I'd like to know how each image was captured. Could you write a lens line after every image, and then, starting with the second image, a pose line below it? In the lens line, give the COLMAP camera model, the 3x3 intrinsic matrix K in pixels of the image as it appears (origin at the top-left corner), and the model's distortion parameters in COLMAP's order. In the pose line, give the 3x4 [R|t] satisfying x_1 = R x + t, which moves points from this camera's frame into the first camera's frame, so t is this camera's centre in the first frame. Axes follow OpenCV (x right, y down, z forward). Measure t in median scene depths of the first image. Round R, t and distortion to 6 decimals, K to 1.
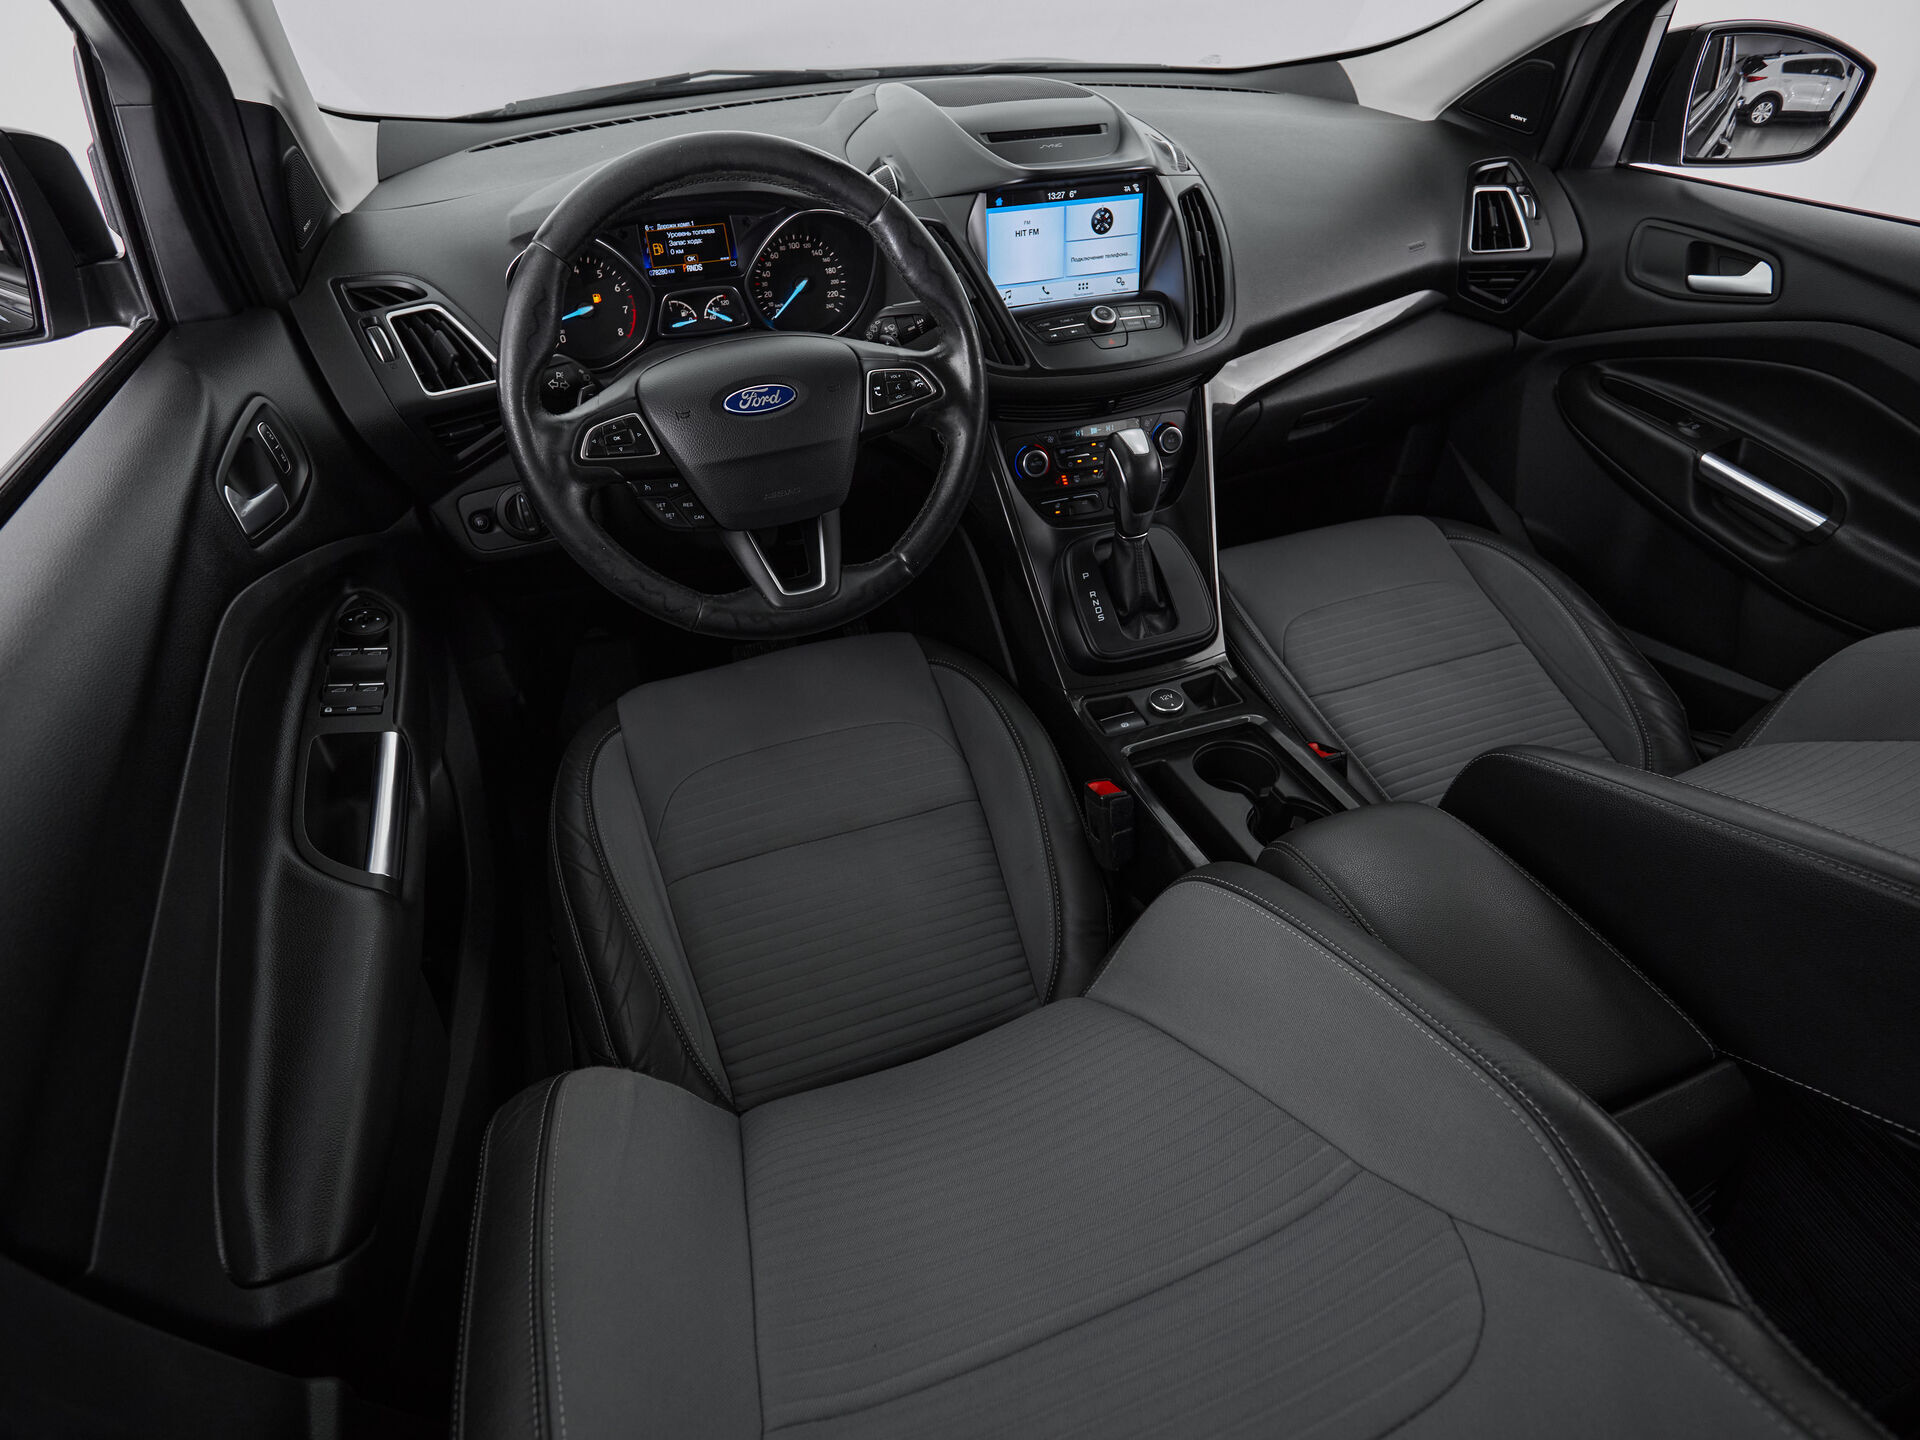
lens RADIAL K [[1009.0, 0, 953.0], [0, 1009.0, 717.3], [0, 0, 1]] dist [0.000265, -0.002772]
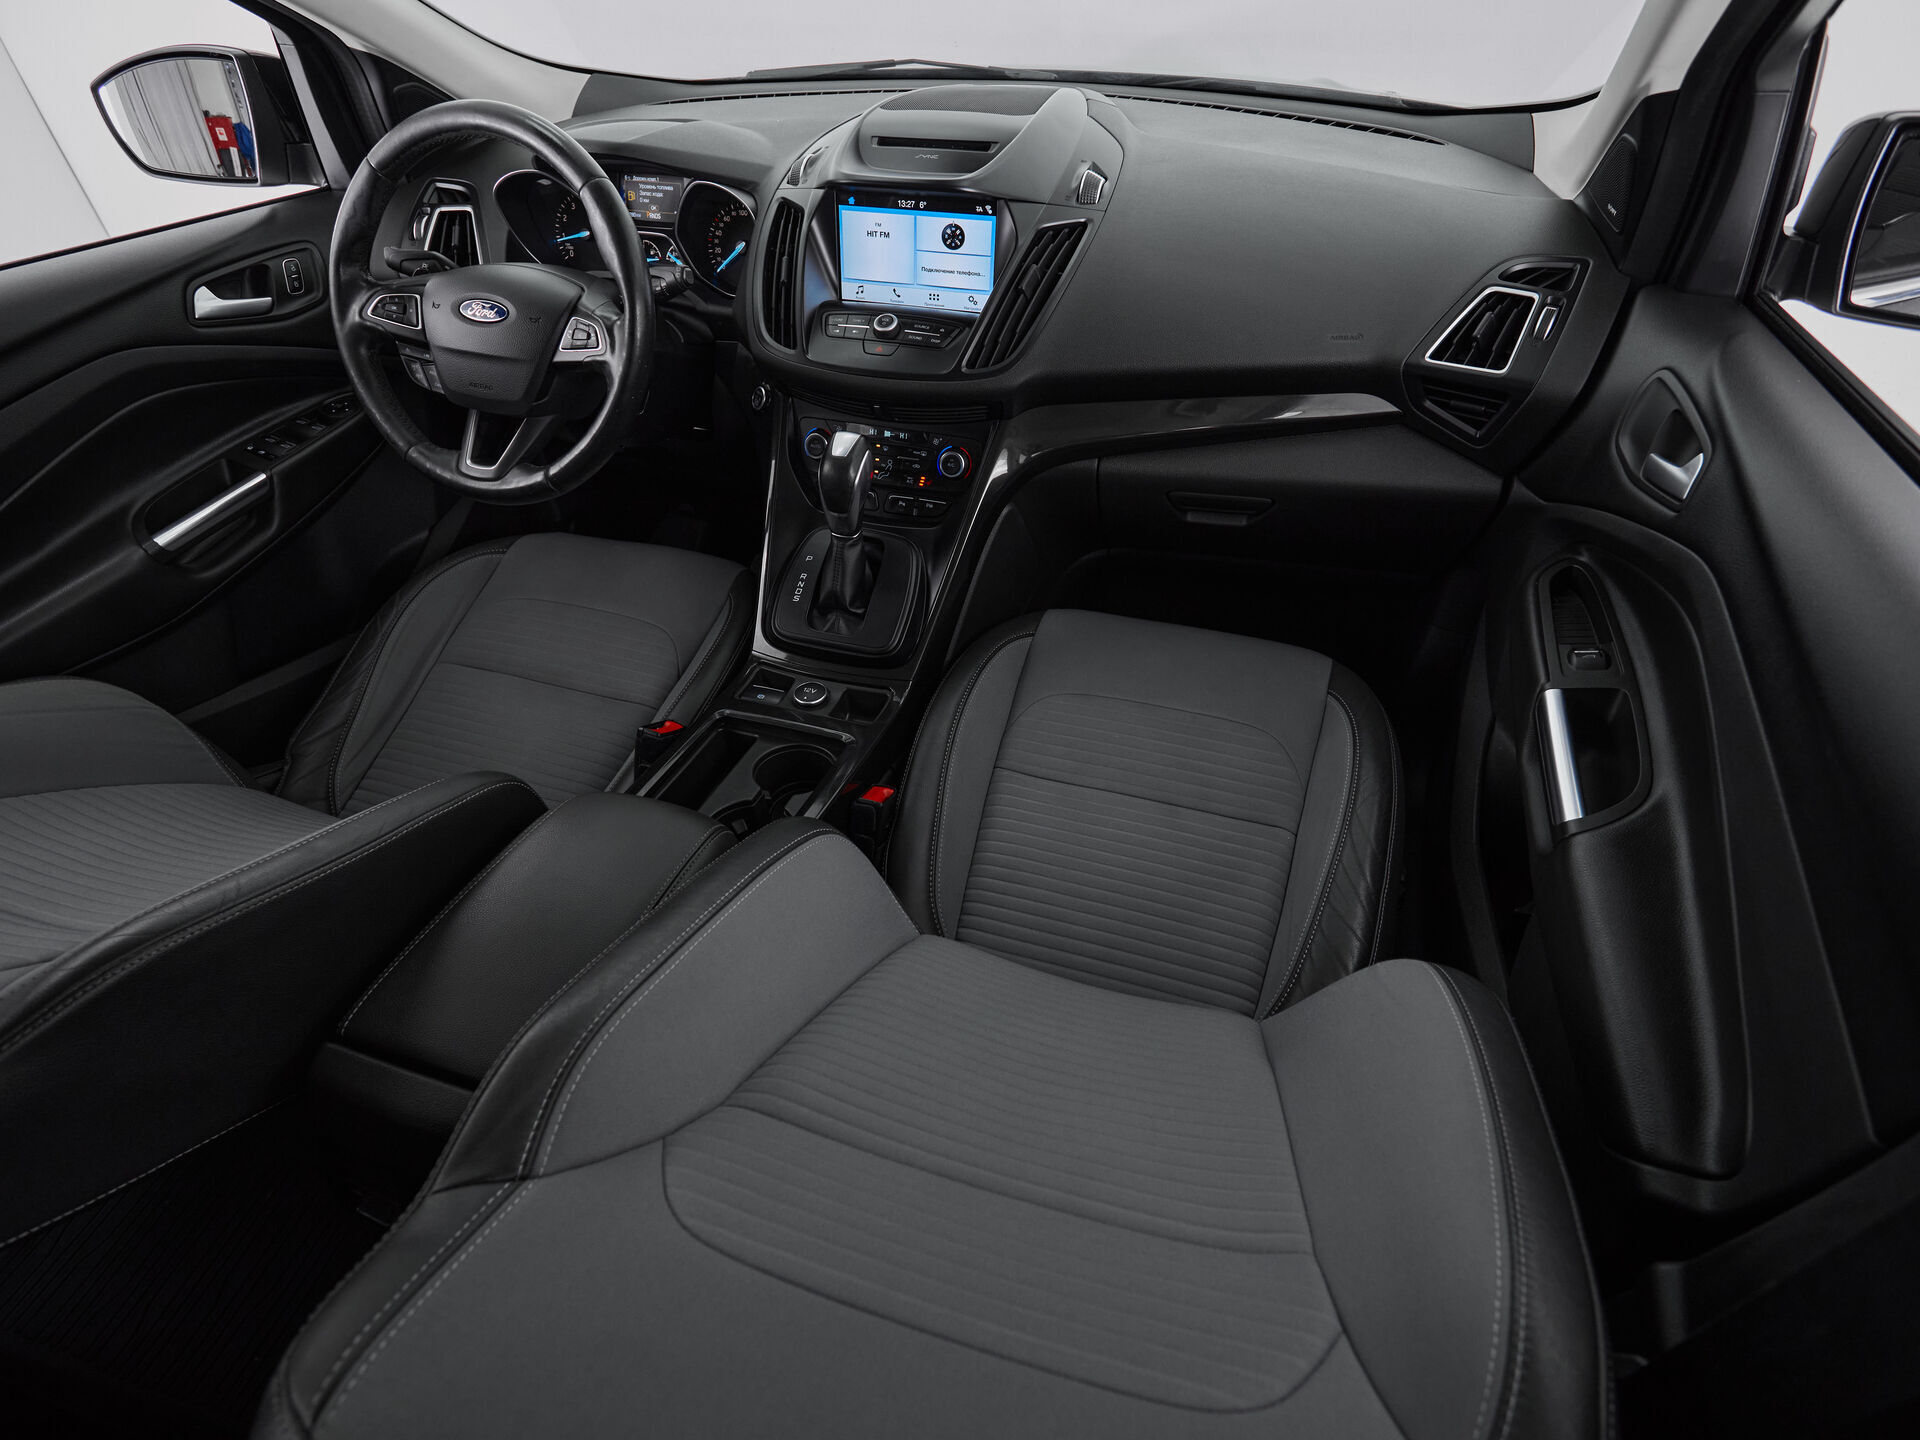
lens RADIAL K [[1009.0, 0, 957.8], [0, 1009.0, 717.1], [0, 0, 1]] dist [0.000265, -0.002772]
pose [[0.784582, 0.395463, -0.477535, 0.817848], [-0.390200, 0.913472, 0.115387, -0.169976], [0.481846, 0.095804, 0.871003, 0.168350]]
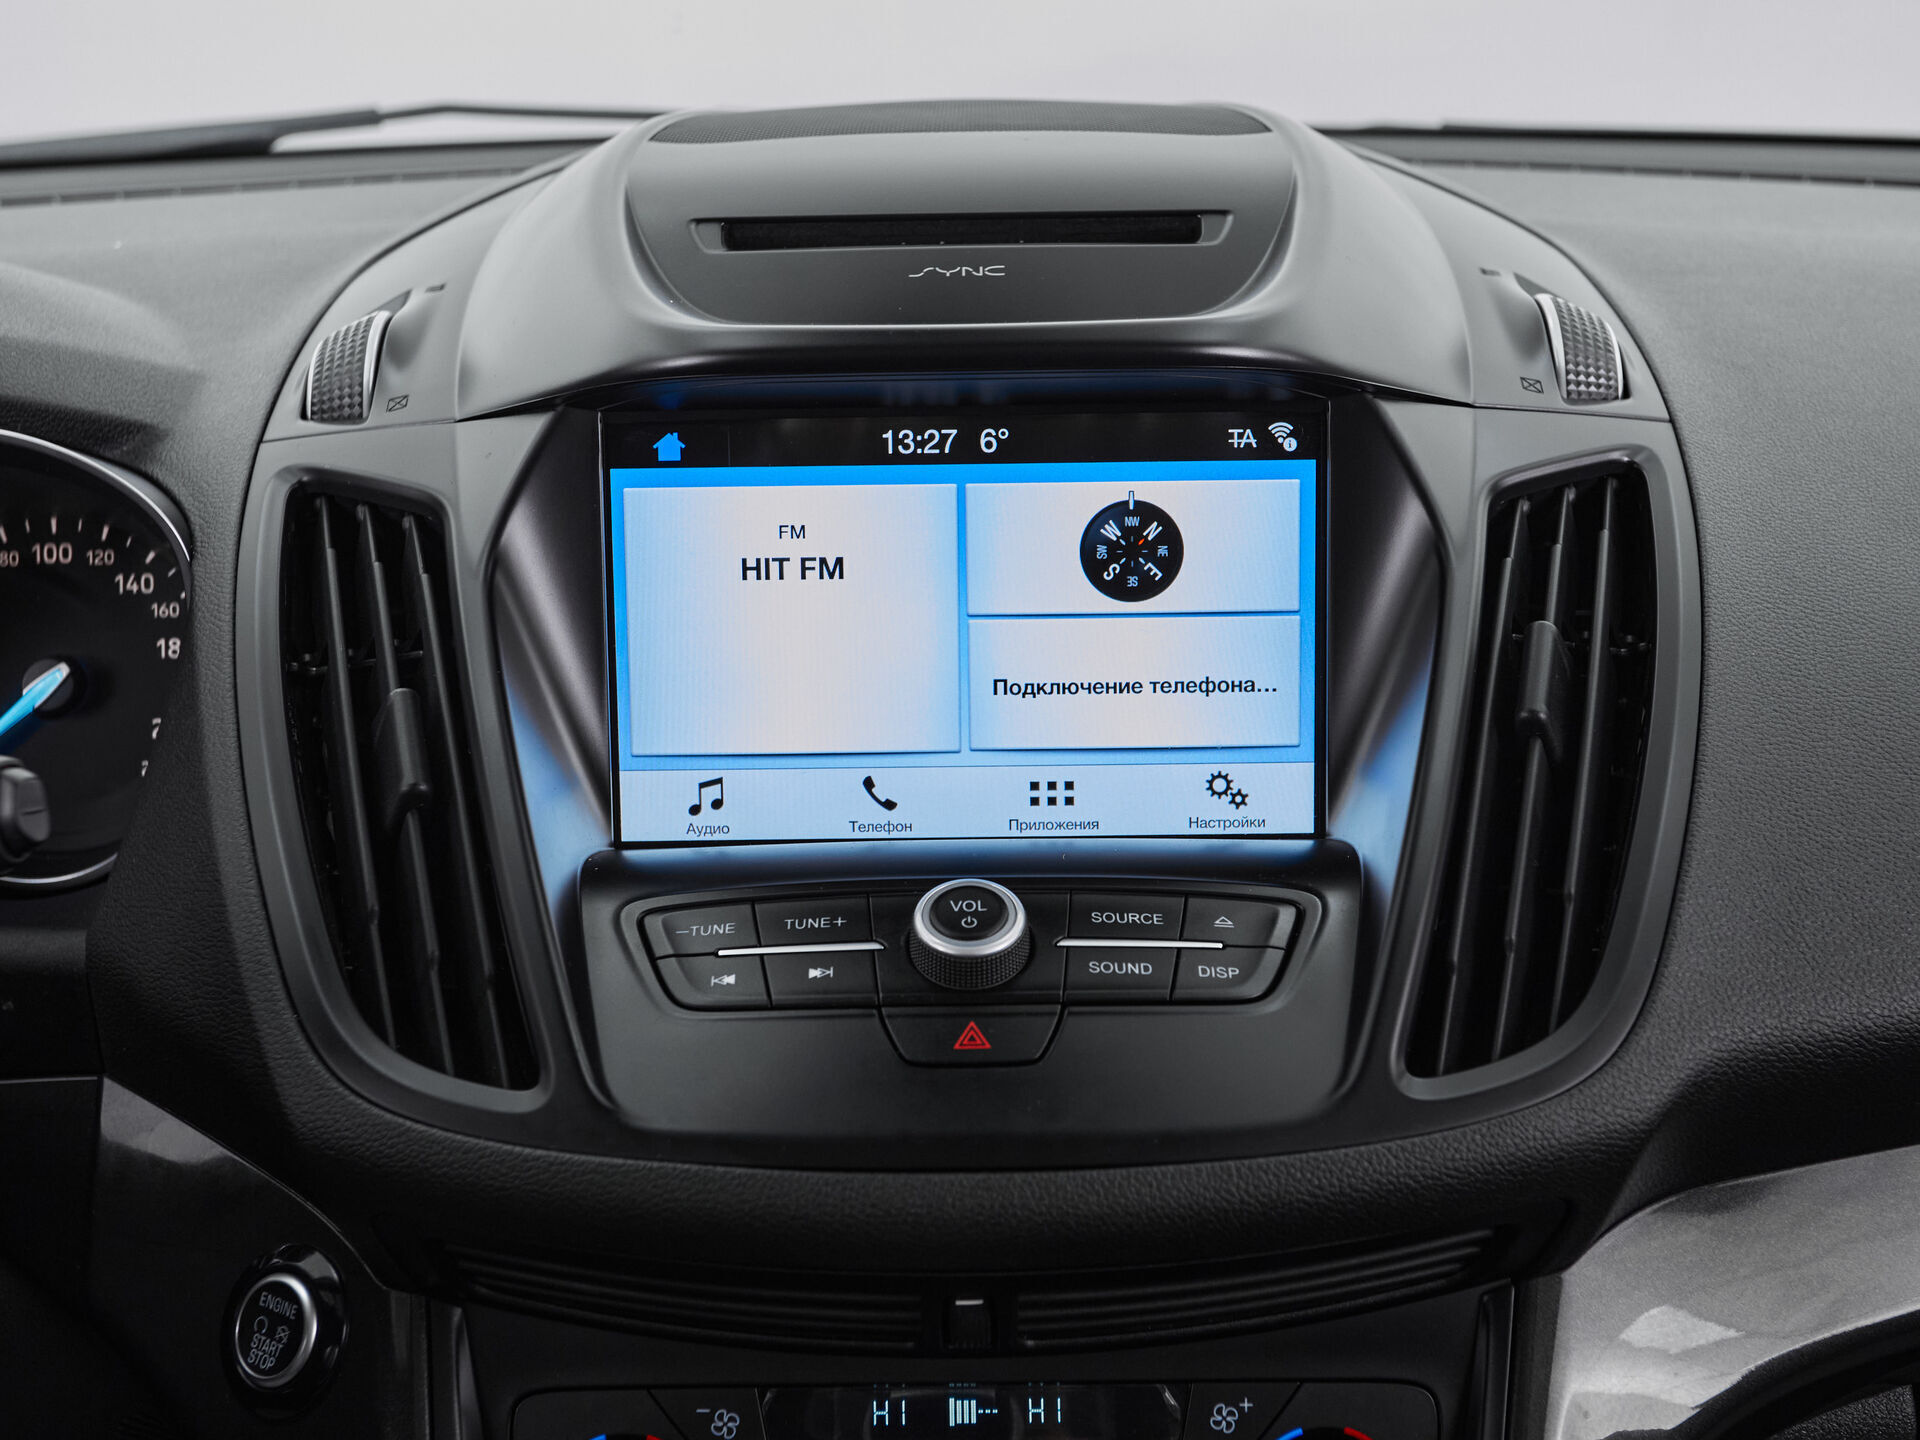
lens RADIAL K [[2790.5, 0, 958.2], [0, 2790.5, 685.2], [0, 0, 1]] dist [0.008903, 0.000000]
pose [[0.939121, 0.085431, -0.332797, 0.330438], [-0.213847, 0.903456, -0.371532, -0.206312], [0.268927, 0.420081, 0.866724, 0.424631]]
